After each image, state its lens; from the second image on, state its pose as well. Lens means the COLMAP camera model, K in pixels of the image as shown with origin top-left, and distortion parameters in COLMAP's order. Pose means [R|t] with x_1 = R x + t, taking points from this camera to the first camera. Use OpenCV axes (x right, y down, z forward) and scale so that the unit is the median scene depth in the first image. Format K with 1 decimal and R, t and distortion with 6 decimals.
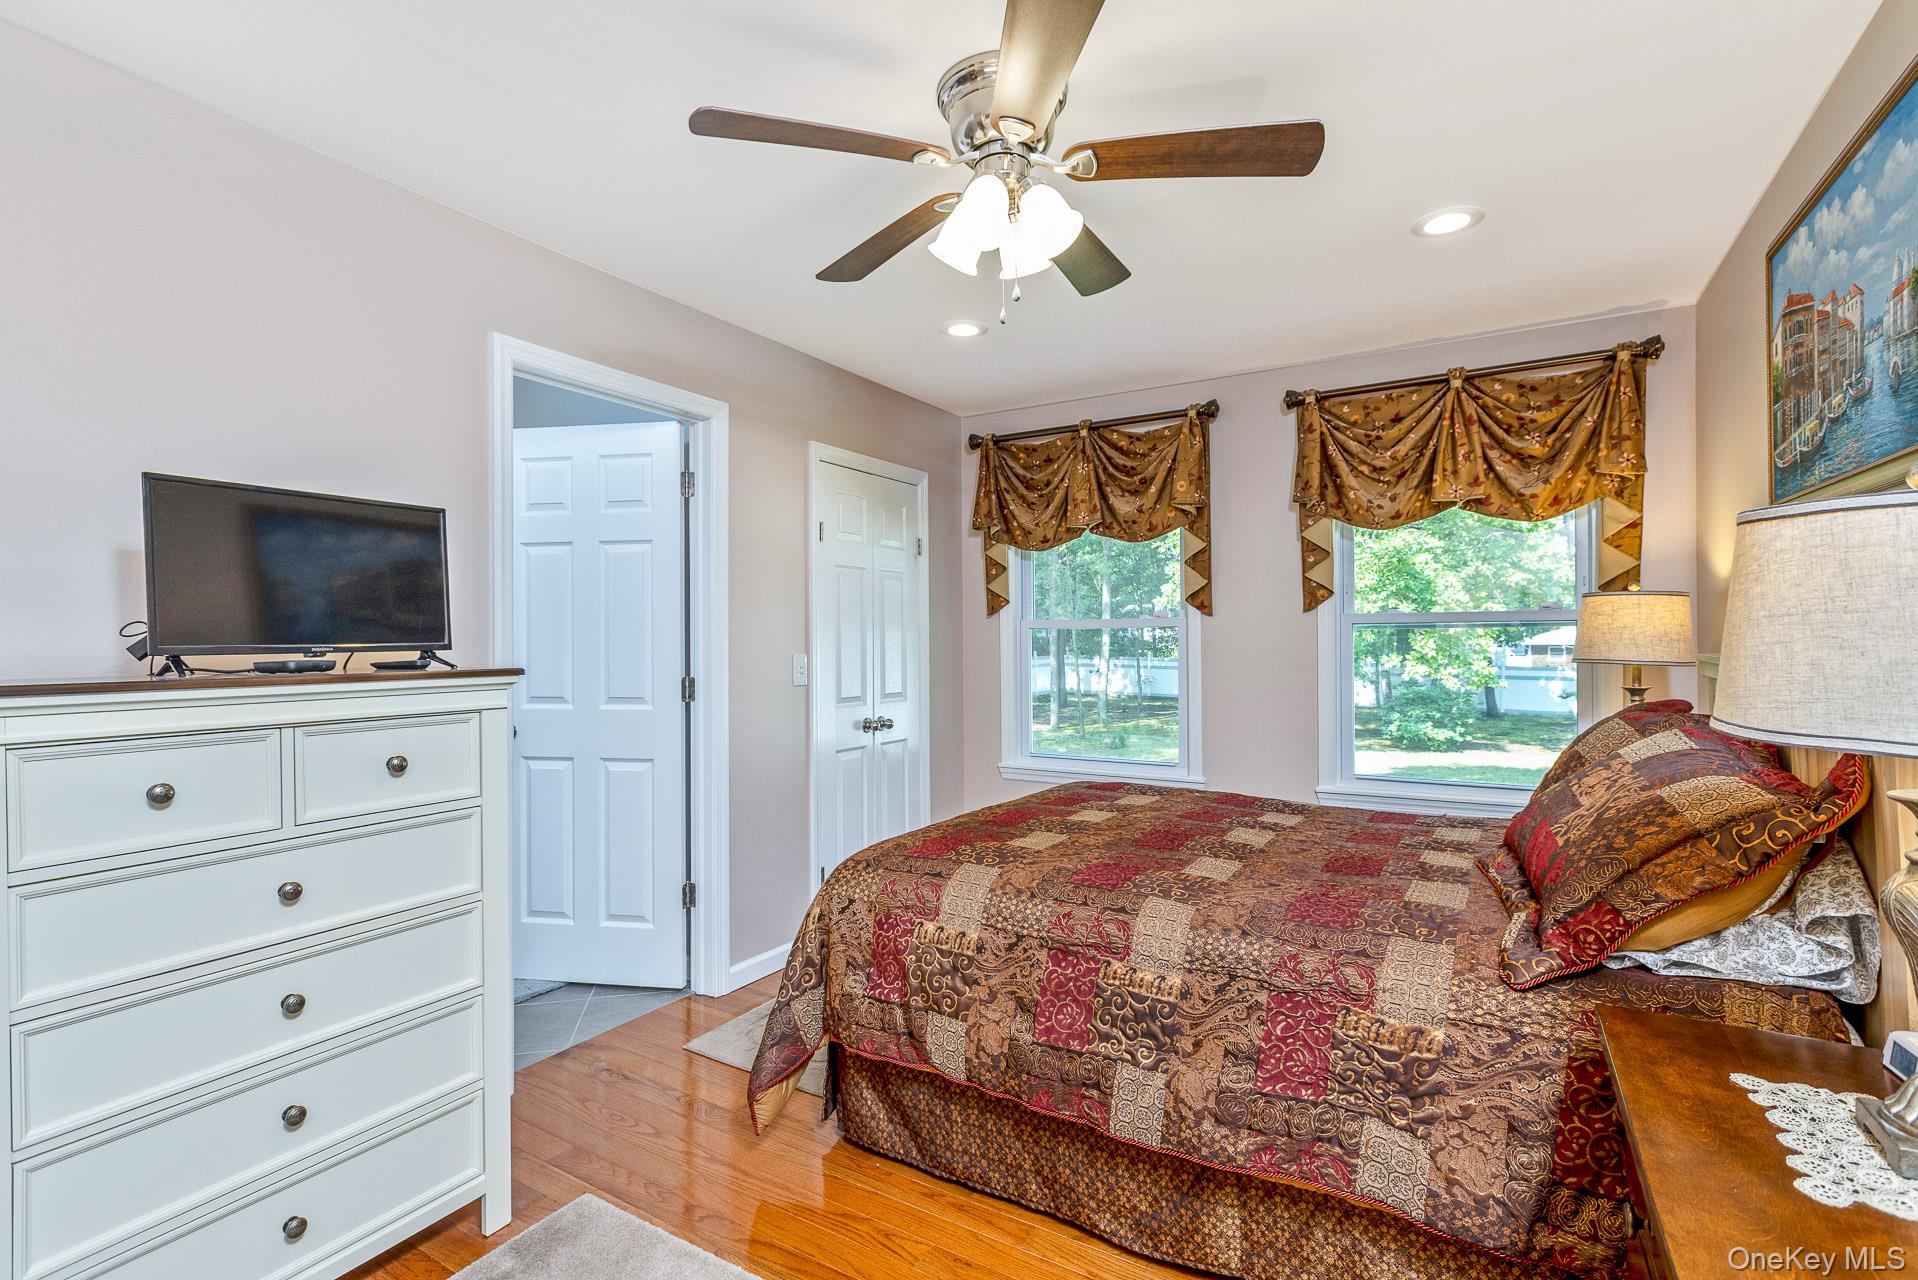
lens RADIAL K [[853.3, 0, 965.6], [0, 853.3, 643.7], [0, 0, 1]] dist [0.001193, 0.000598]
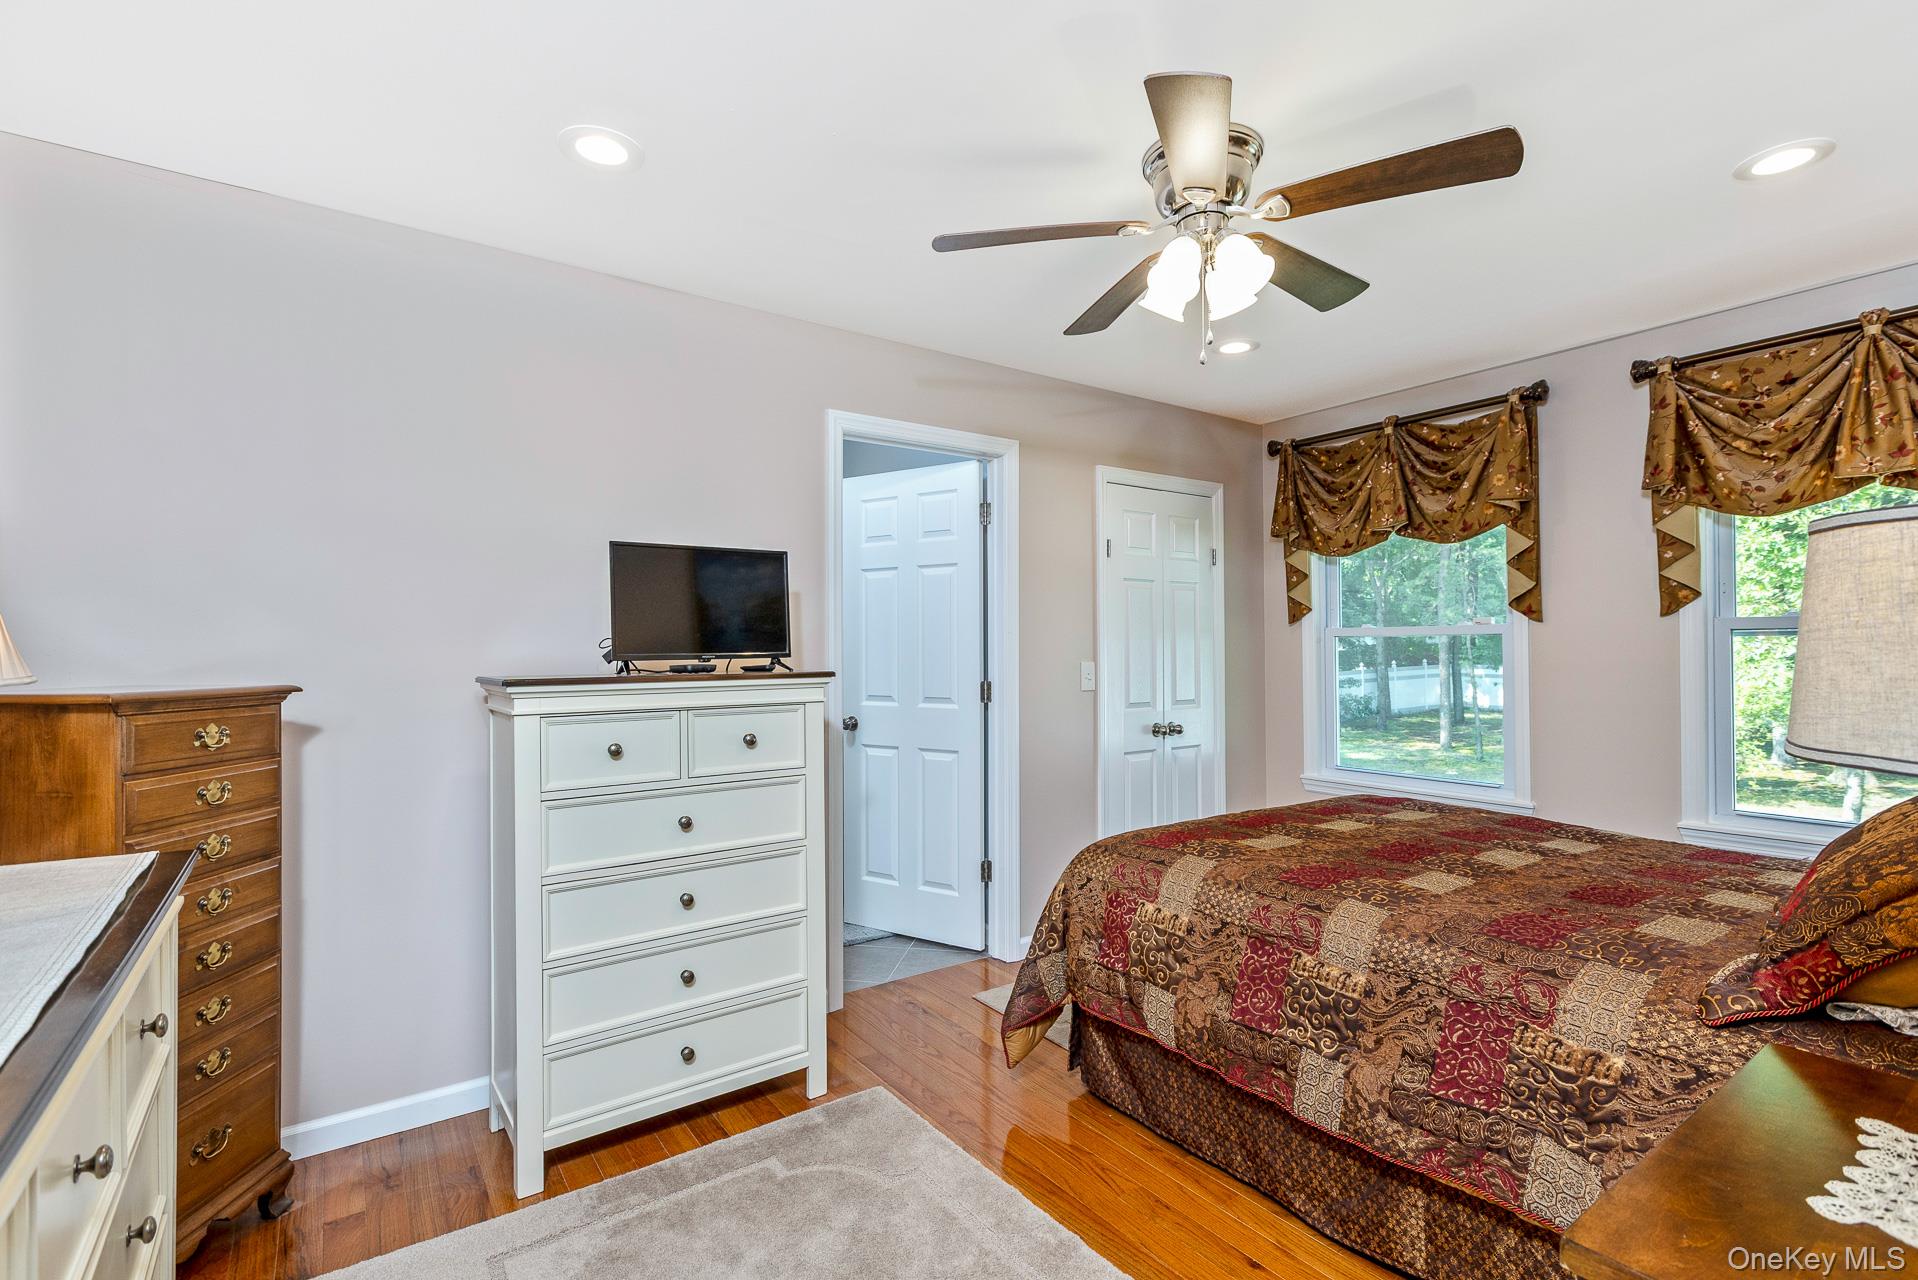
lens RADIAL K [[854.1, 0, 966.1], [0, 854.1, 647.5], [0, 0, 1]] dist [0.000541, 0.000376]
pose [[0.919180, -0.000586, -0.393837, 0.183357], [-0.001036, 0.999992, -0.003906, -0.003318], [0.393836, 0.003999, 0.919172, -0.125396]]
